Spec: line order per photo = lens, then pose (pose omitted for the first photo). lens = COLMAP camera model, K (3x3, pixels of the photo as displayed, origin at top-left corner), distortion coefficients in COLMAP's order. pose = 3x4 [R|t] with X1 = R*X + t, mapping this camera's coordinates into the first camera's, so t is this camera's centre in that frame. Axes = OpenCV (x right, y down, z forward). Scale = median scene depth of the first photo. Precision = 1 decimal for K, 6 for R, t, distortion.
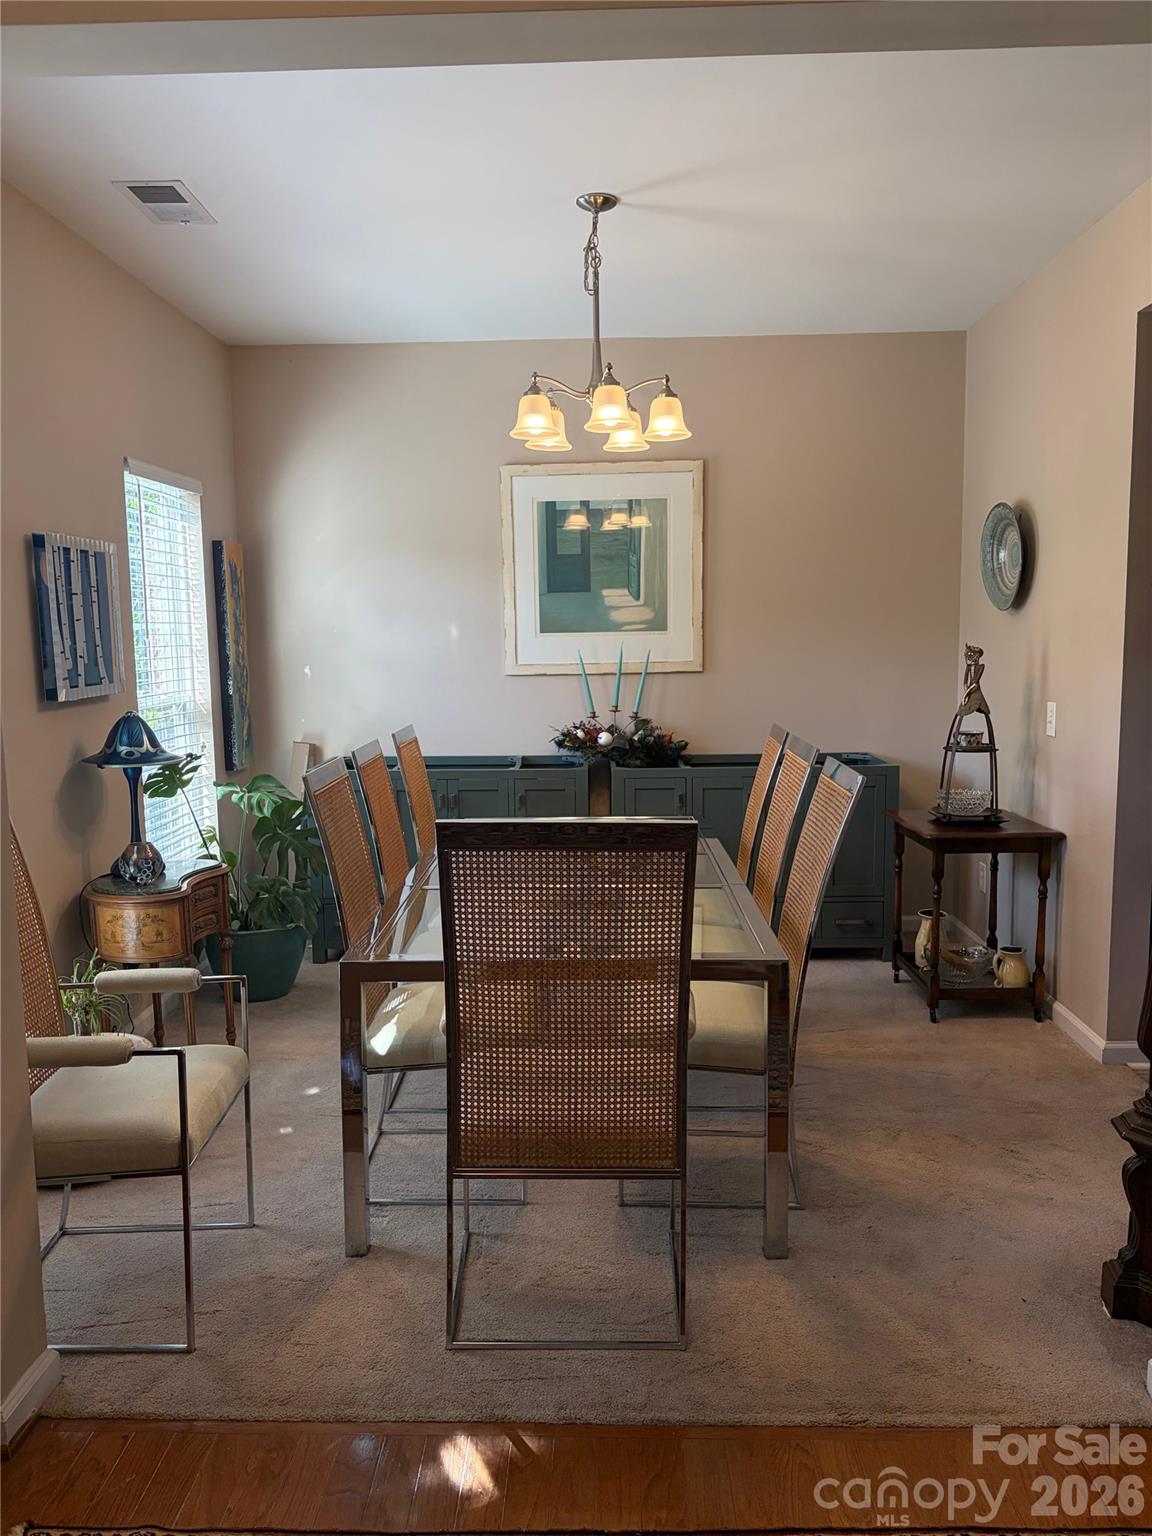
lens RADIAL K [[1163.7, 0, 578.7], [0, 1163.7, 778.1], [0, 0, 1]] dist [0.028618, -0.012684]
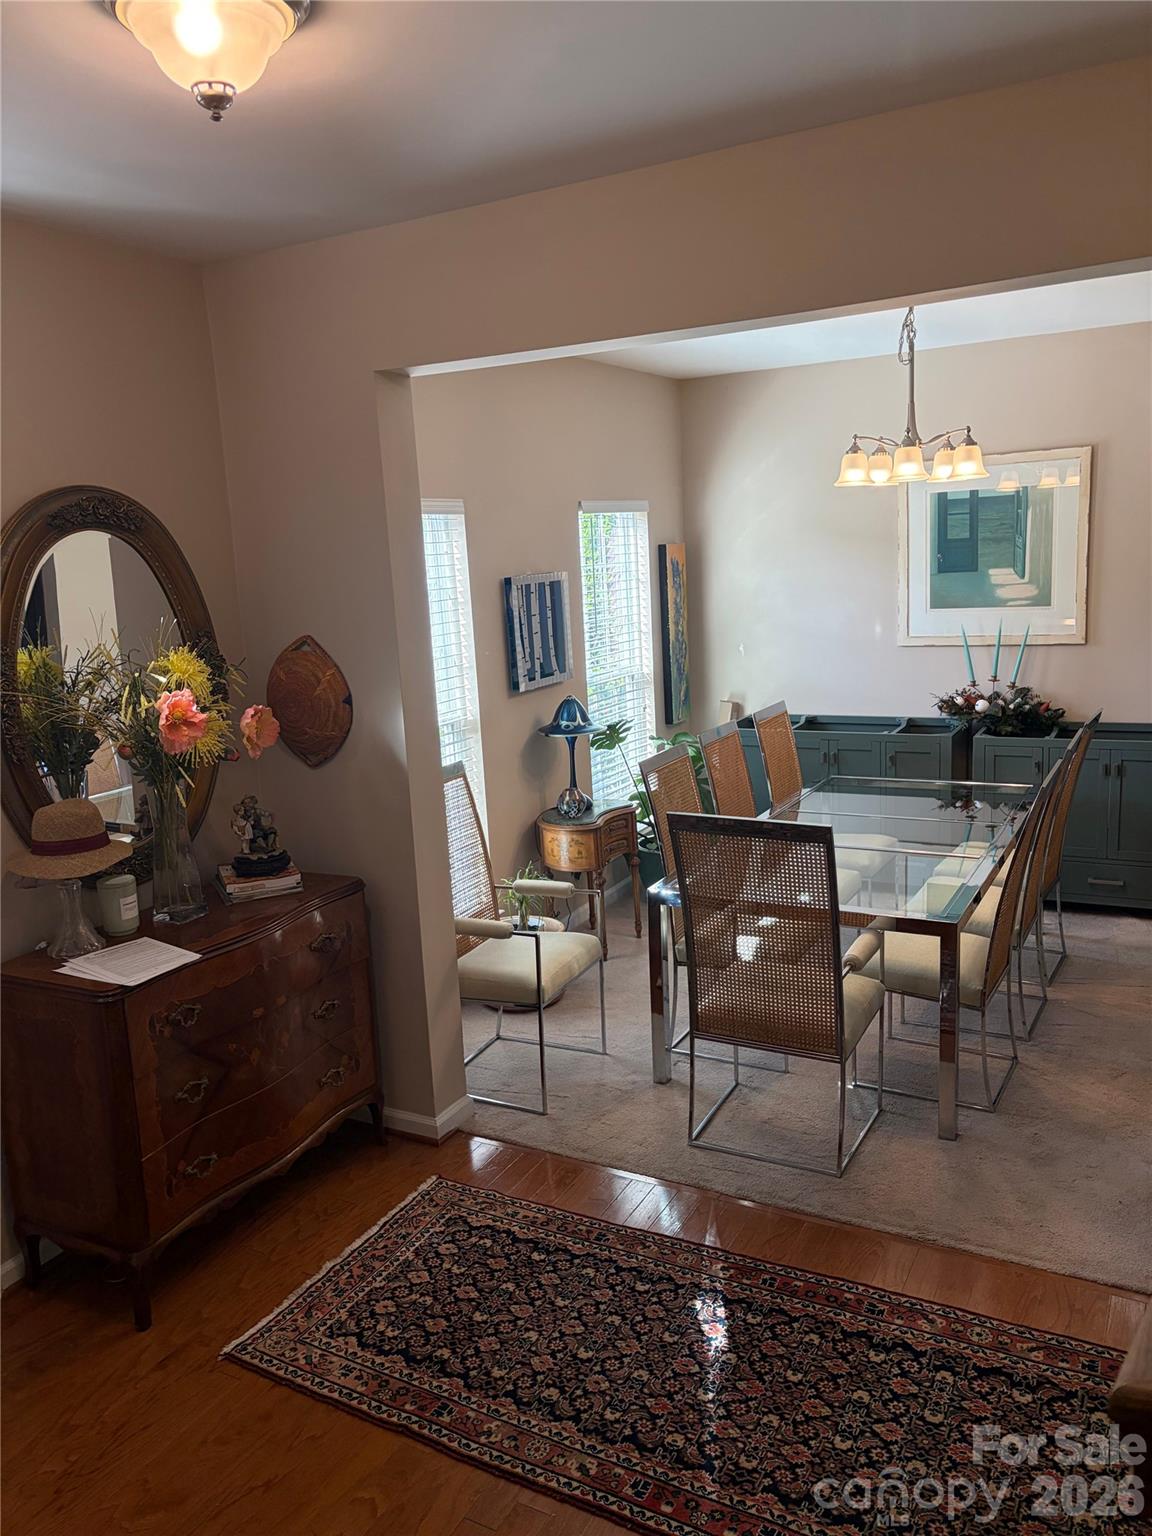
lens RADIAL K [[1163.7, 0, 577.6], [0, 1163.7, 764.8], [0, 0, 1]] dist [0.028618, -0.012684]
pose [[0.889790, 0.049325, -0.453698, 0.266405], [-0.016102, 0.996916, 0.076803, -0.080432], [0.456087, -0.061033, 0.887840, -0.252401]]
